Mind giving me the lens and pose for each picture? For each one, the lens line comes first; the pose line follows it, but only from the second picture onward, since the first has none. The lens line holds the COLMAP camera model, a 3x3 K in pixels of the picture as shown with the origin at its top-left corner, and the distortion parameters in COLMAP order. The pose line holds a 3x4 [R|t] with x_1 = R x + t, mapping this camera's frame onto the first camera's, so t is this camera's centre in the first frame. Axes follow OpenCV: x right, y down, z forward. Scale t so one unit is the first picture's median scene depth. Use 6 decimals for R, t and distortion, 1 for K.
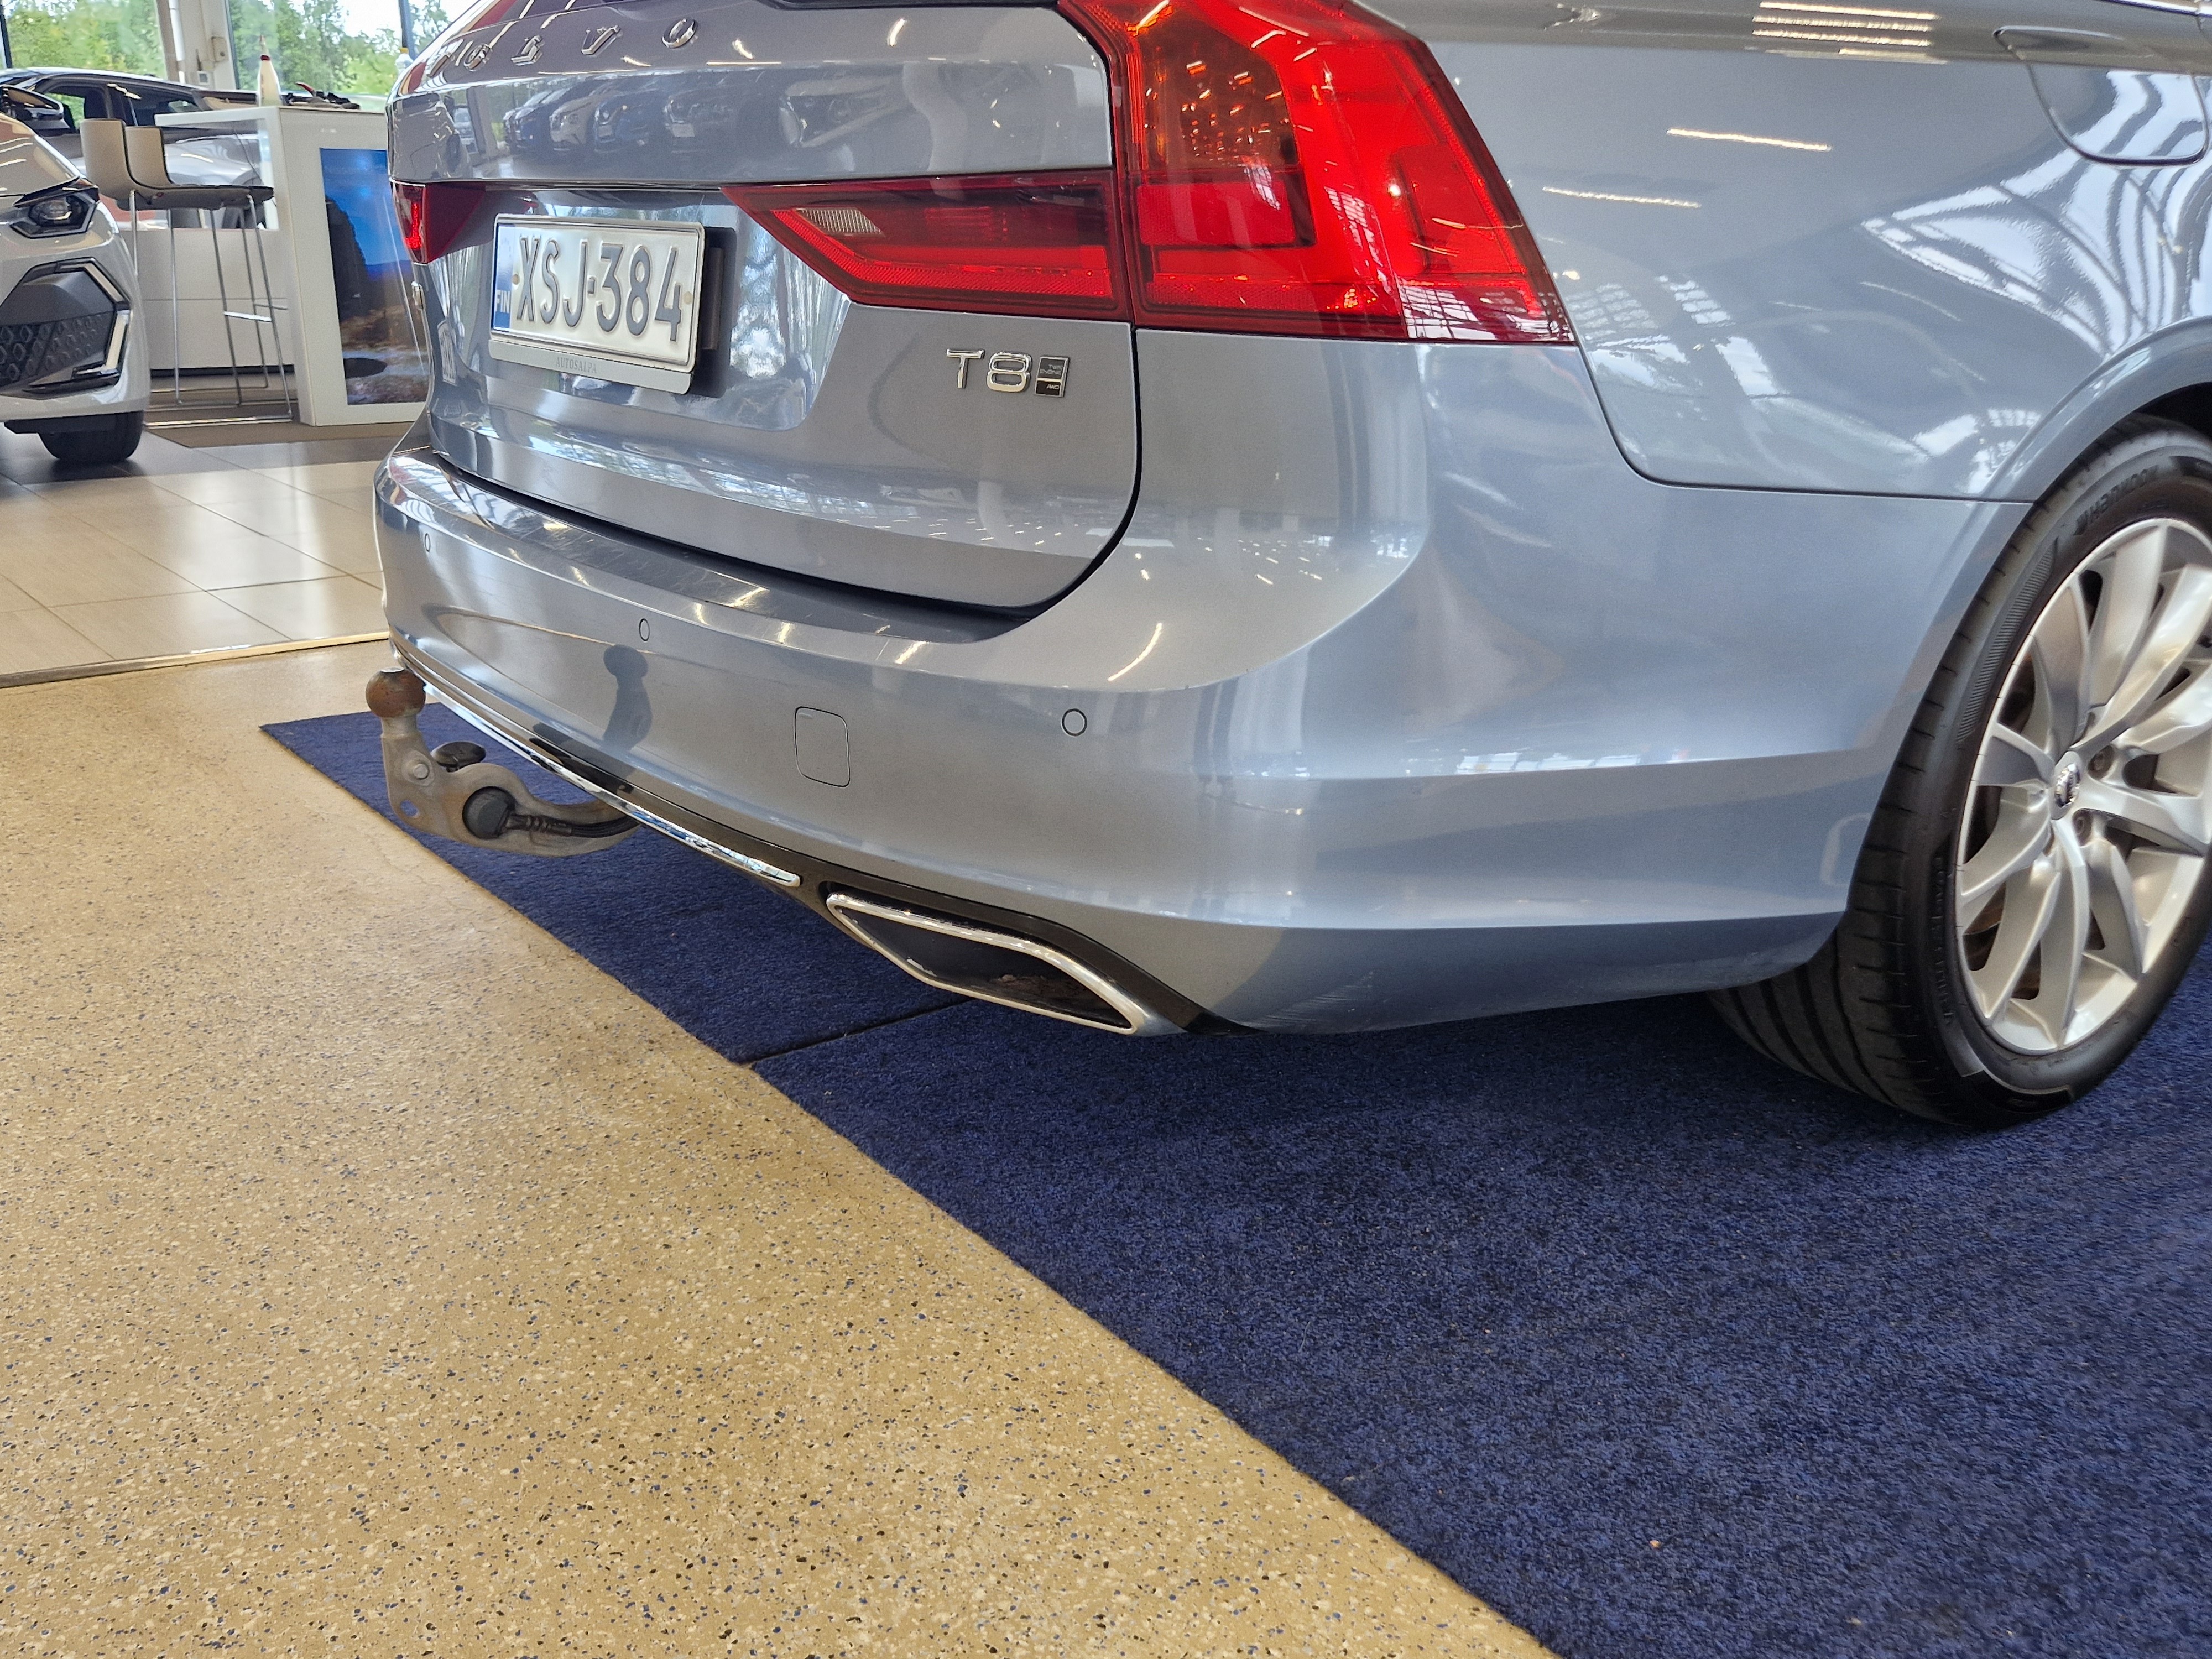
lens RADIAL K [[1946.1, 0, 1110.0], [0, 1946.1, 831.7], [0, 0, 1]] dist [0.049209, -0.045833]
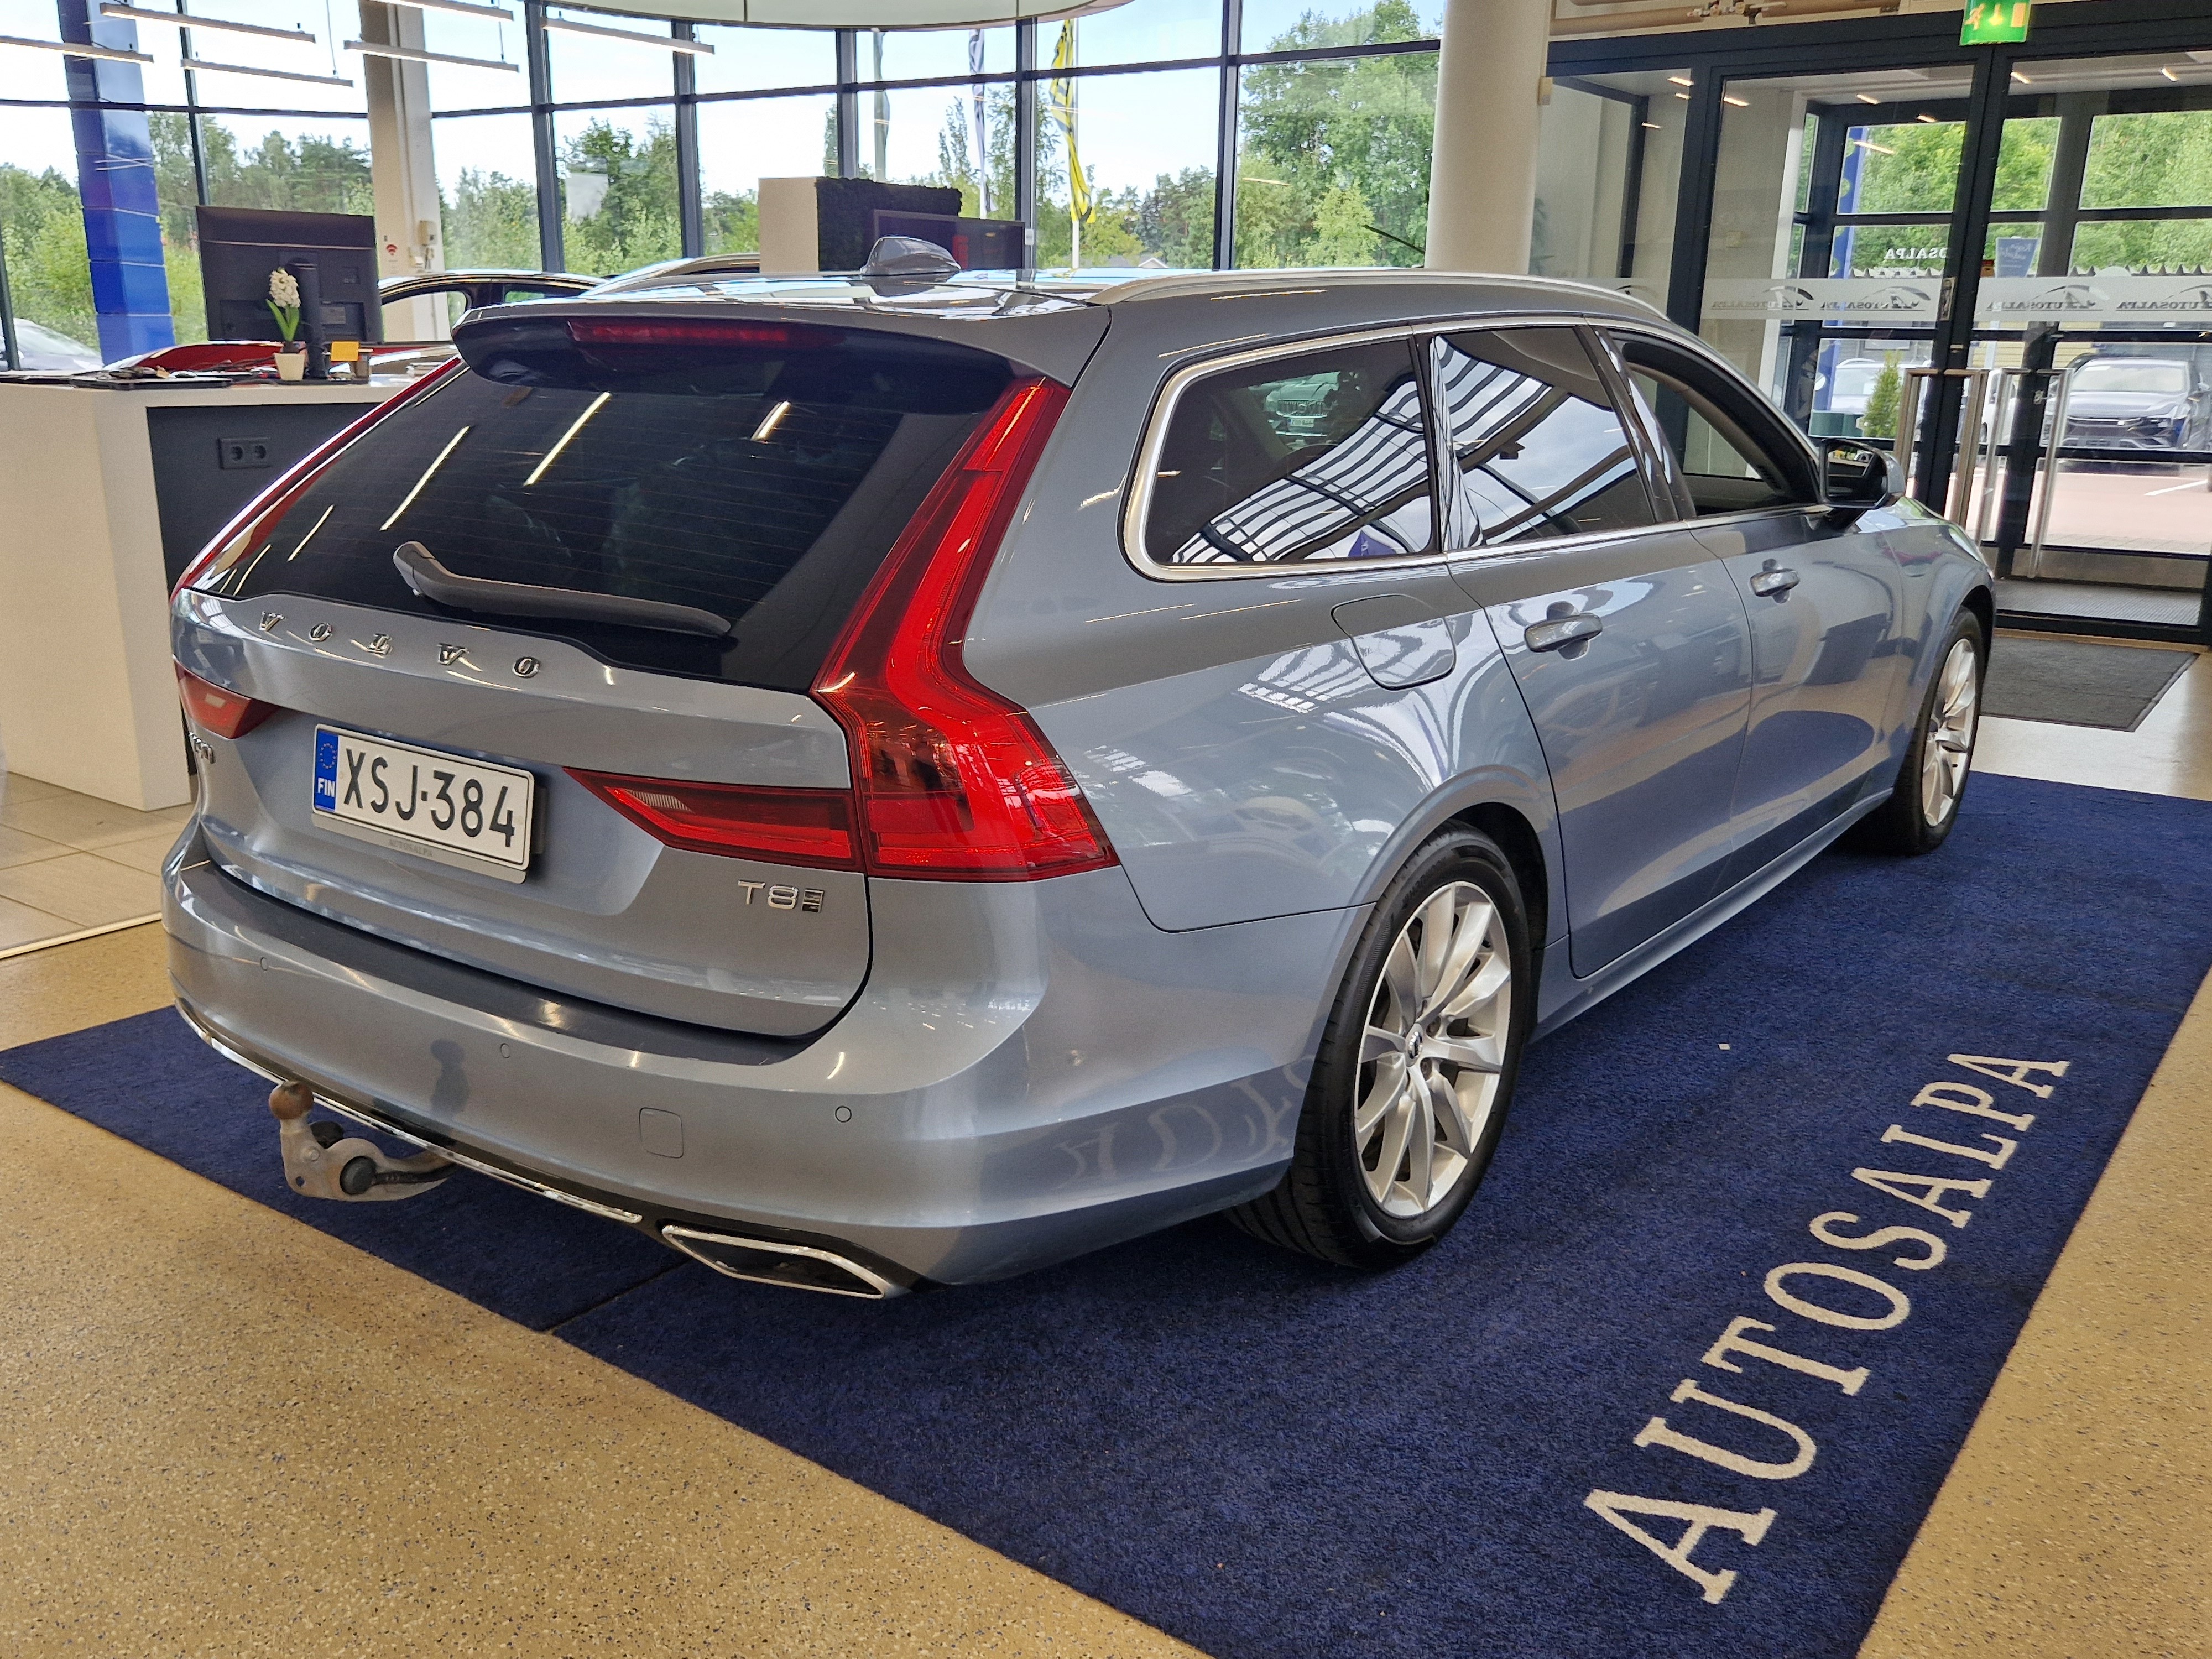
lens RADIAL K [[1946.1, 0, 1107.8], [0, 1946.1, 831.0], [0, 0, 1]] dist [0.049209, -0.045833]
pose [[0.960825, -0.064376, 0.269577, -0.190821], [0.077649, 0.996223, -0.038854, -0.176312], [-0.266058, 0.058264, 0.962195, -0.531401]]
